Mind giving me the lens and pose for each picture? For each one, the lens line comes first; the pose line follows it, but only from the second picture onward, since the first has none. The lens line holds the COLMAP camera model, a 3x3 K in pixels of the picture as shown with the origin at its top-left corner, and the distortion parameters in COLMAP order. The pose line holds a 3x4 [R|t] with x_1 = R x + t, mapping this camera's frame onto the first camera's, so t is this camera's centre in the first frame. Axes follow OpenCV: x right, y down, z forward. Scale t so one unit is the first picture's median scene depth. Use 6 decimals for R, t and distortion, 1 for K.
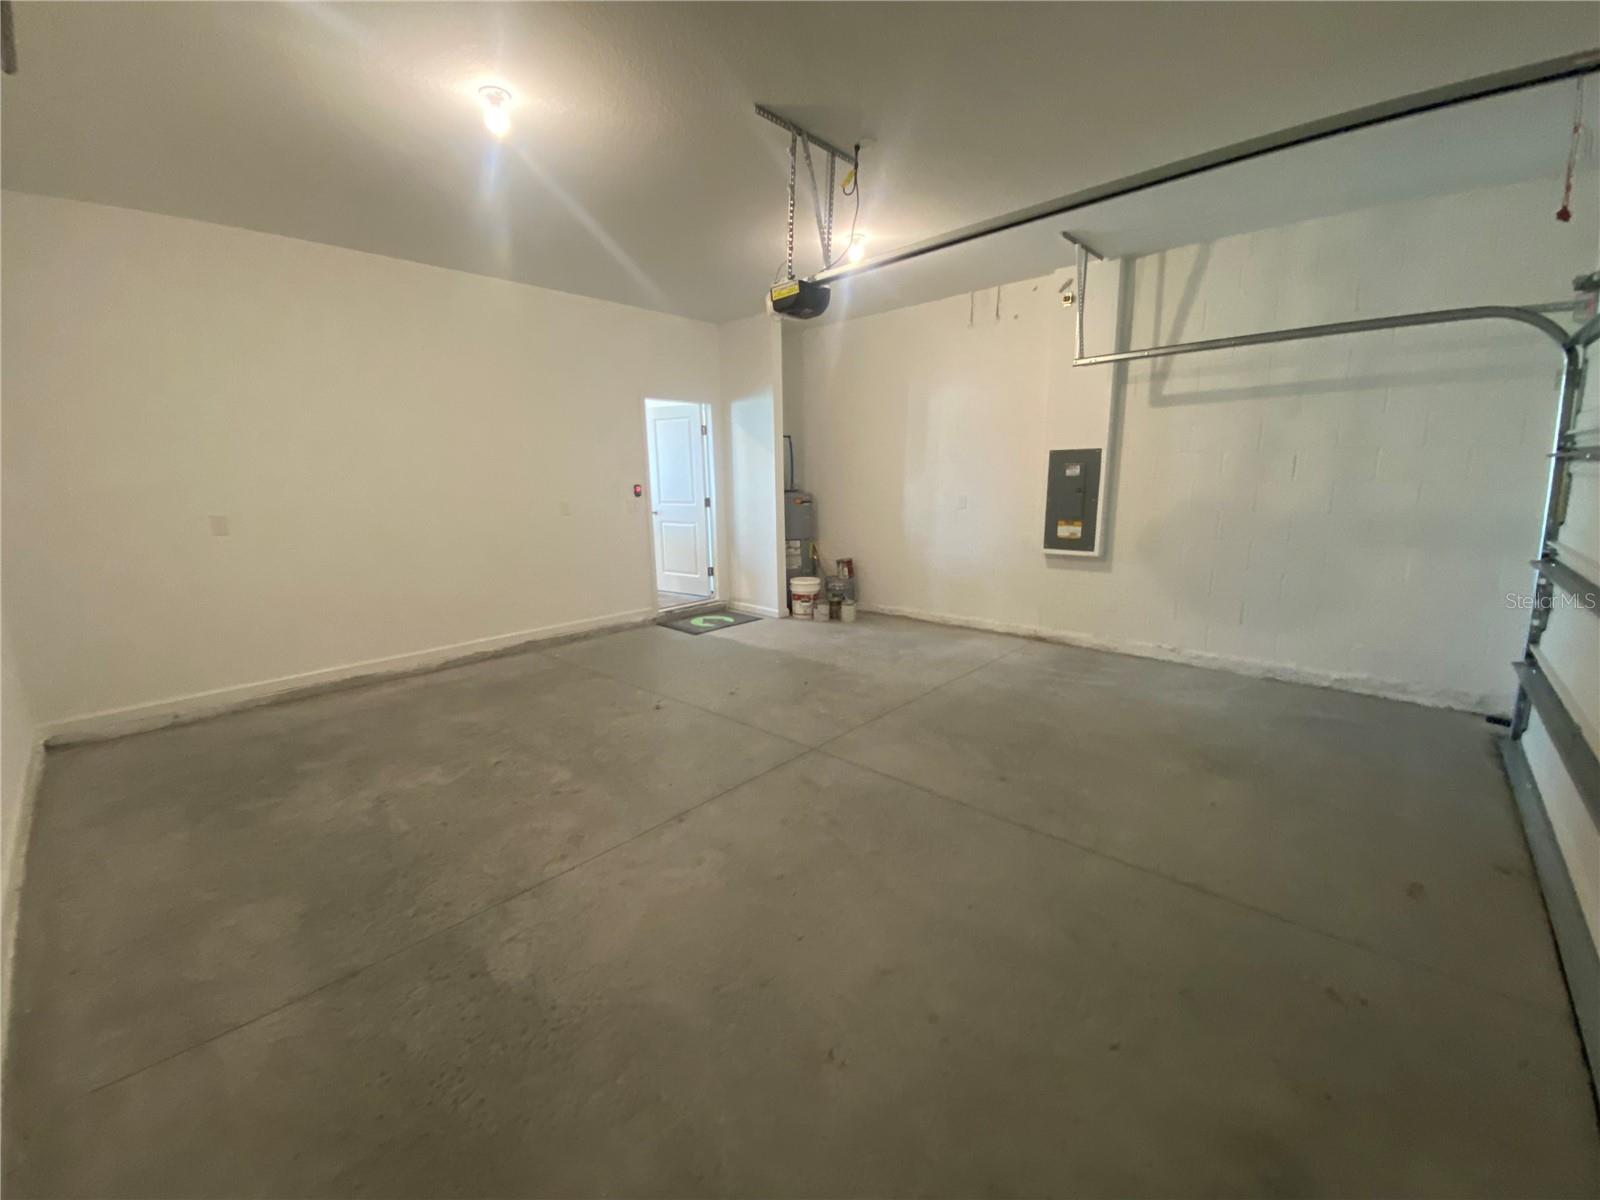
lens RADIAL K [[649.3, 0, 797.0], [0, 649.3, 599.3], [0, 0, 1]] dist [0.001488, -0.002180]
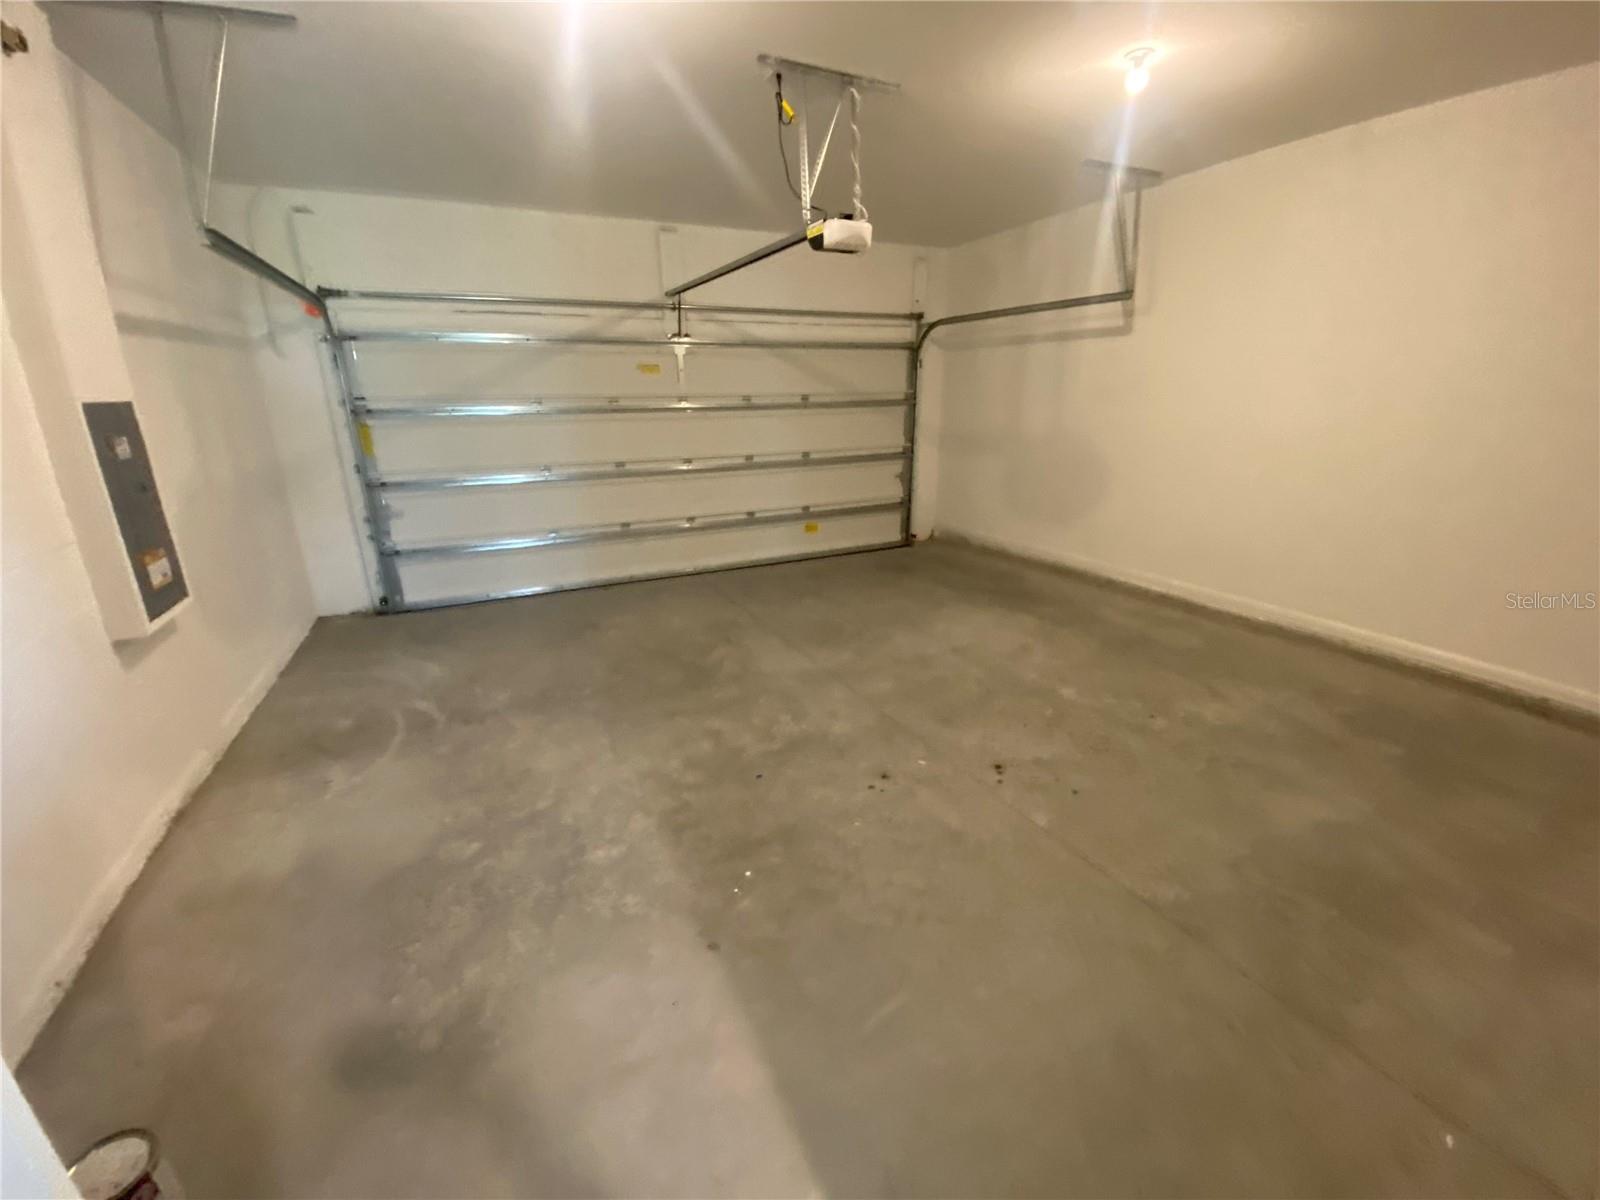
lens RADIAL K [[649.3, 0, 795.6], [0, 649.3, 596.0], [0, 0, 1]] dist [0.001488, -0.002180]
pose [[-0.929842, -0.077197, 0.359771, -0.265973], [0.102549, 0.884639, 0.454861, -0.351438], [-0.353381, 0.459843, -0.814657, 1.663889]]
